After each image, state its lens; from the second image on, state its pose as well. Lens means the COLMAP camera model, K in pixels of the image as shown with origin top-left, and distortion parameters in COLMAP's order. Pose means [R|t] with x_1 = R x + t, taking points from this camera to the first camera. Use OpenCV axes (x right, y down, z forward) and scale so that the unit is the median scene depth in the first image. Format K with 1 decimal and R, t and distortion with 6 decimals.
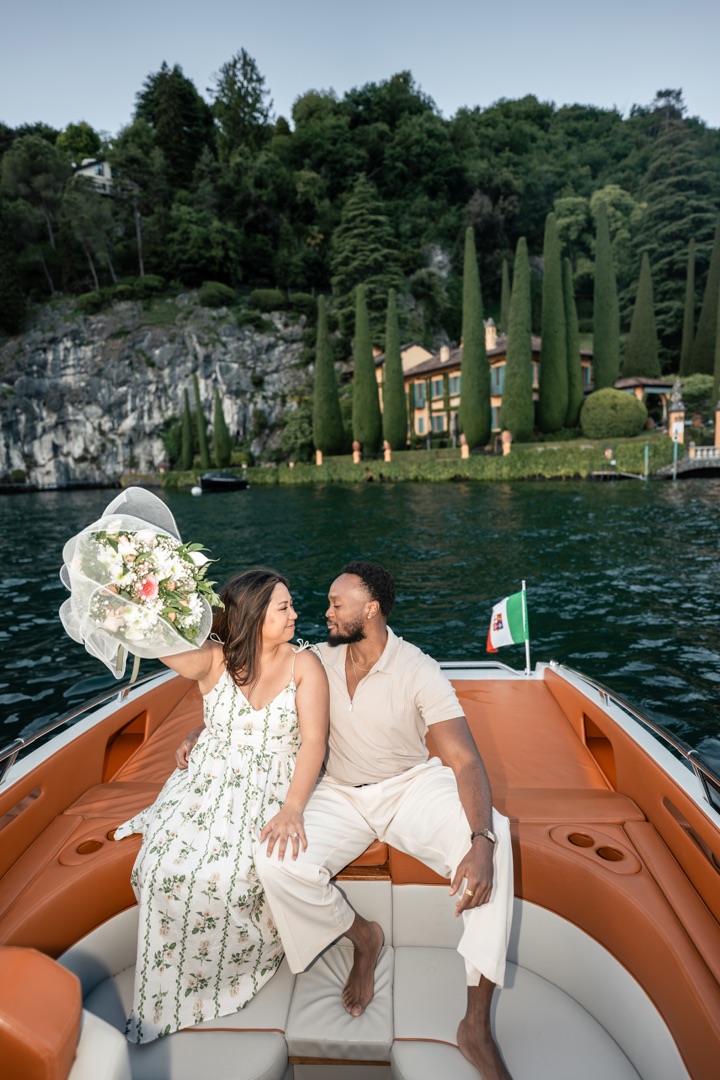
lens RADIAL K [[590.6, 0, 357.0], [0, 590.6, 543.3], [0, 0, 1]] dist [-0.048809, 0.035709]
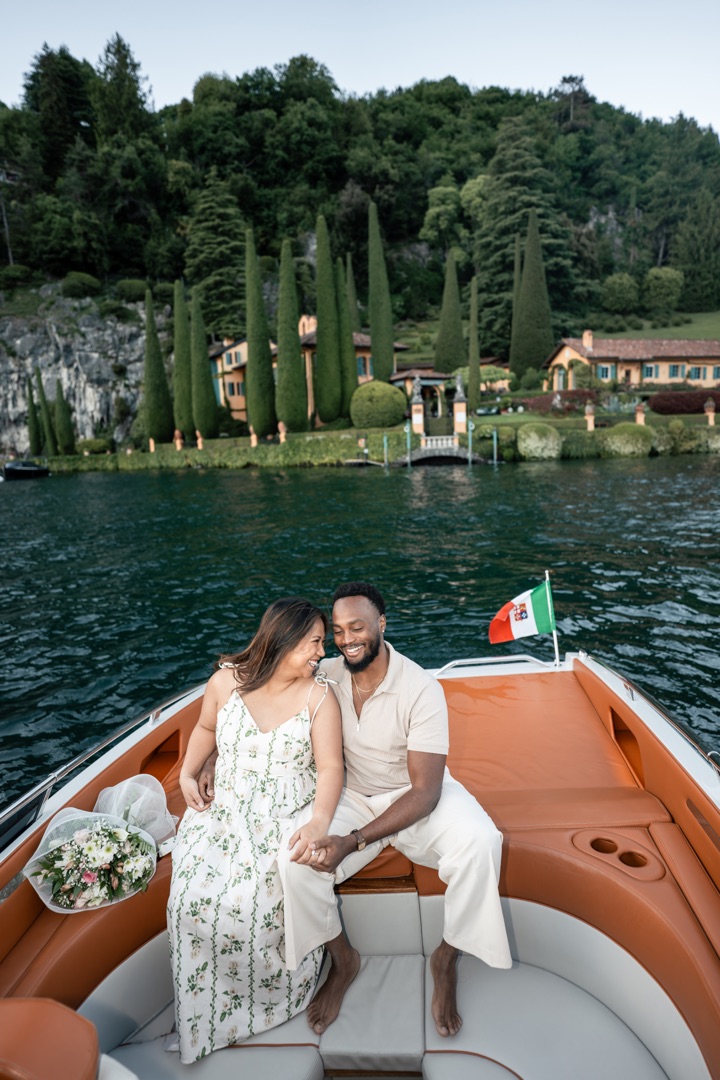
lens RADIAL K [[590.6, 0, 358.1], [0, 590.6, 544.2], [0, 0, 1]] dist [-0.048809, 0.035709]
pose [[0.999741, -0.004896, 0.022225, 0.233259], [0.004093, 0.999343, 0.036022, -0.003088], [-0.022387, -0.035922, 0.999104, -0.056286]]
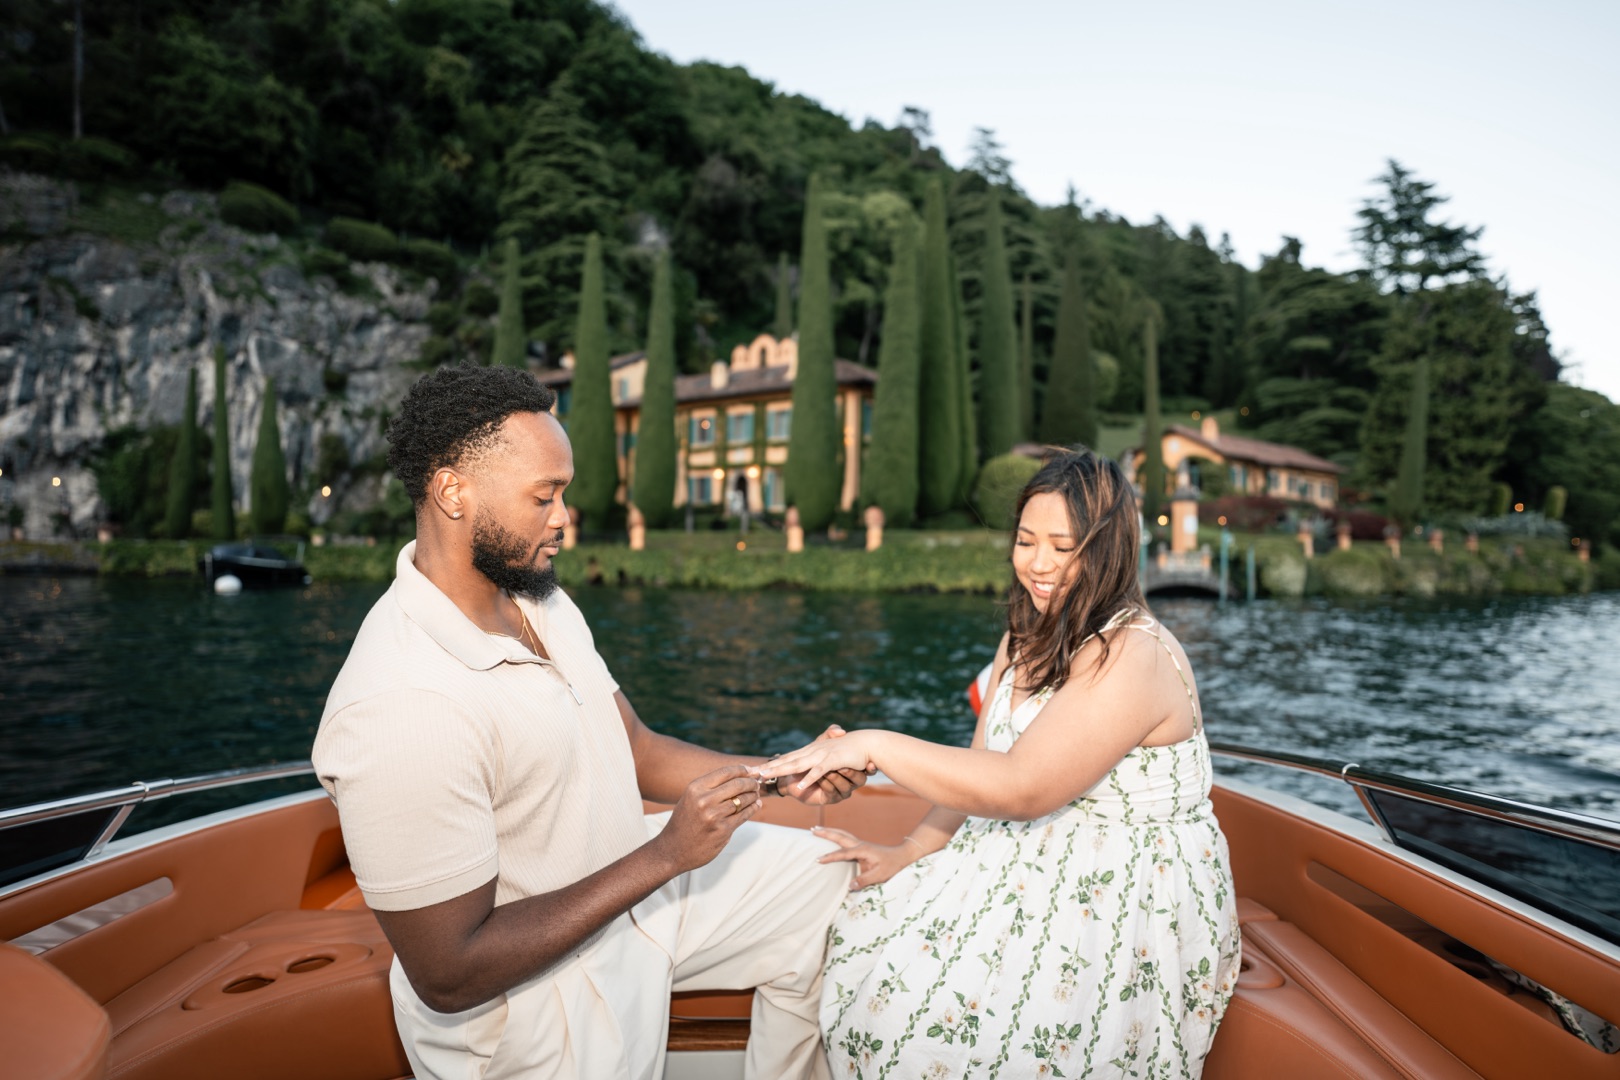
lens RADIAL K [[885.9, 0, 802.4], [0, 885.9, 538.1], [0, 0, 1]] dist [-0.048809, 0.035709]
pose [[0.904448, 0.067762, 0.421168, -0.114083], [0.002820, 0.986331, -0.164749, -0.010239], [-0.426575, 0.150195, 0.891894, 0.156530]]
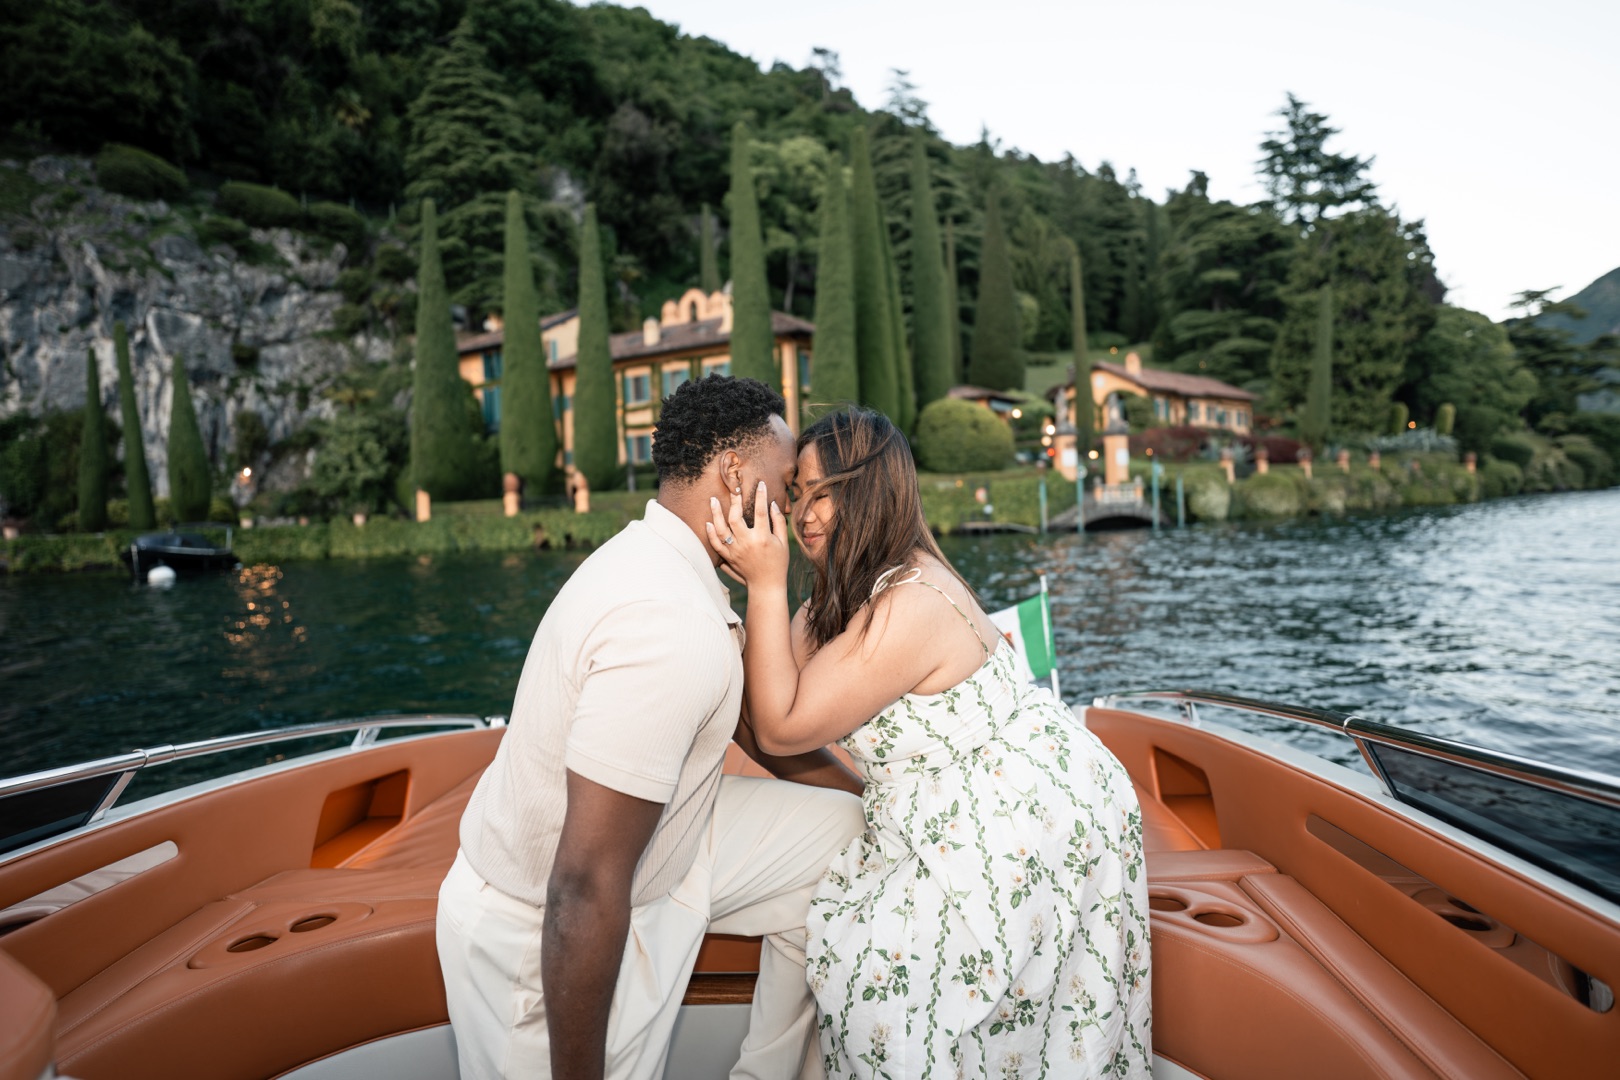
lens RADIAL K [[885.9, 0, 802.8], [0, 885.9, 536.3], [0, 0, 1]] dist [-0.048809, 0.035709]
pose [[0.869286, -0.009001, 0.494227, -0.127952], [0.072573, 0.991324, -0.109593, -0.010049], [-0.488953, 0.131135, 0.862397, 0.156596]]
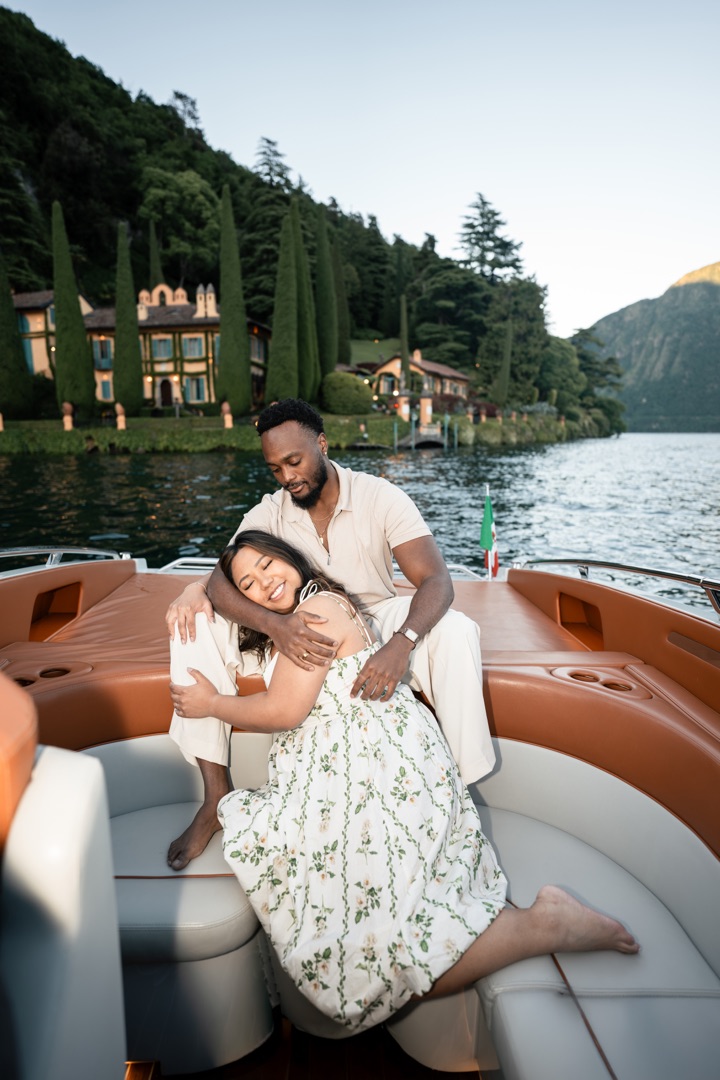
lens RADIAL K [[590.6, 0, 357.9], [0, 590.6, 544.8], [0, 0, 1]] dist [-0.048809, 0.035709]
pose [[0.633103, -0.107947, 0.766503, -0.295329], [0.085723, 0.993915, 0.069169, -0.001964], [-0.769306, 0.021916, 0.638505, 0.152652]]
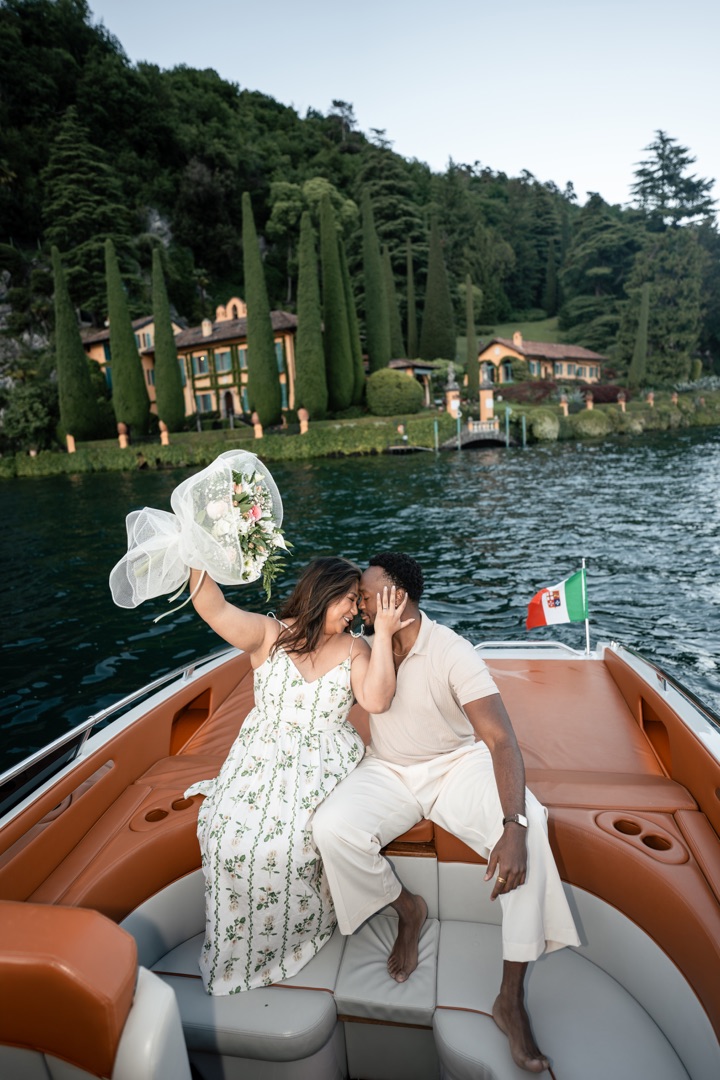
lens RADIAL K [[590.6, 0, 357.0], [0, 590.6, 544.4], [0, 0, 1]] dist [-0.048809, 0.035709]
pose [[0.866728, -0.108946, 0.486738, -0.109194], [0.096290, 0.994044, 0.051033, -0.004084], [-0.489399, 0.002636, 0.872056, 0.059285]]
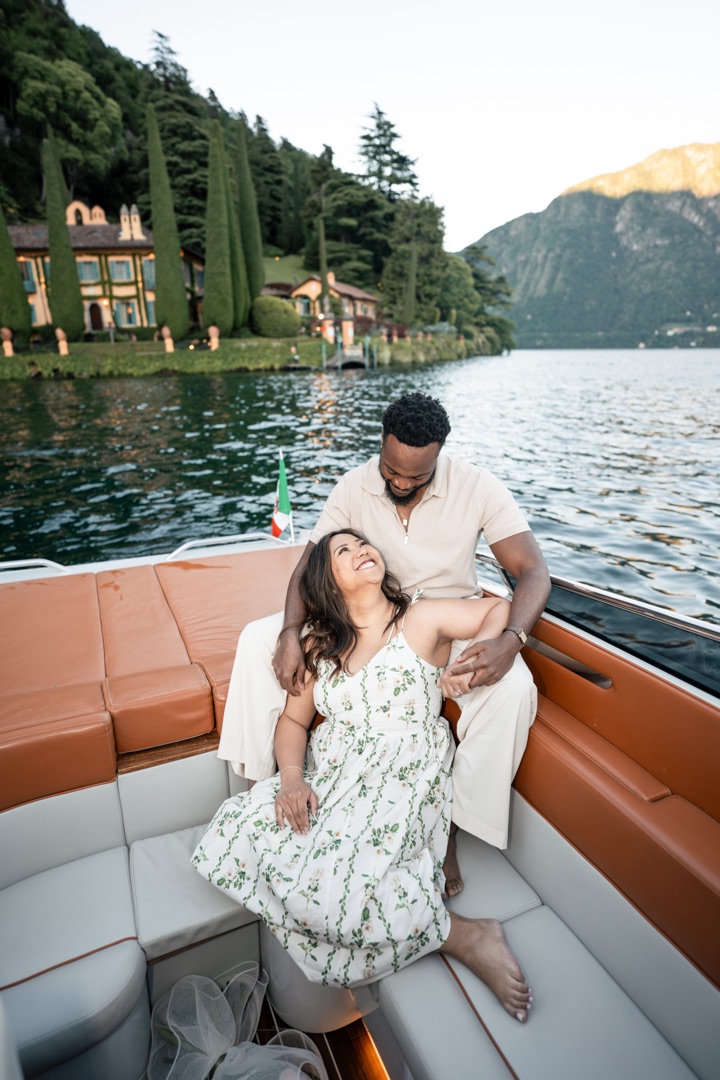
lens RADIAL K [[590.6, 0, 359.6], [0, 590.6, 545.6], [0, 0, 1]] dist [-0.048809, 0.035709]
pose [[0.483952, -0.243638, 0.840495, -0.397448], [0.115435, 0.969842, 0.214665, 0.001143], [-0.867448, -0.006865, 0.497481, 0.138569]]
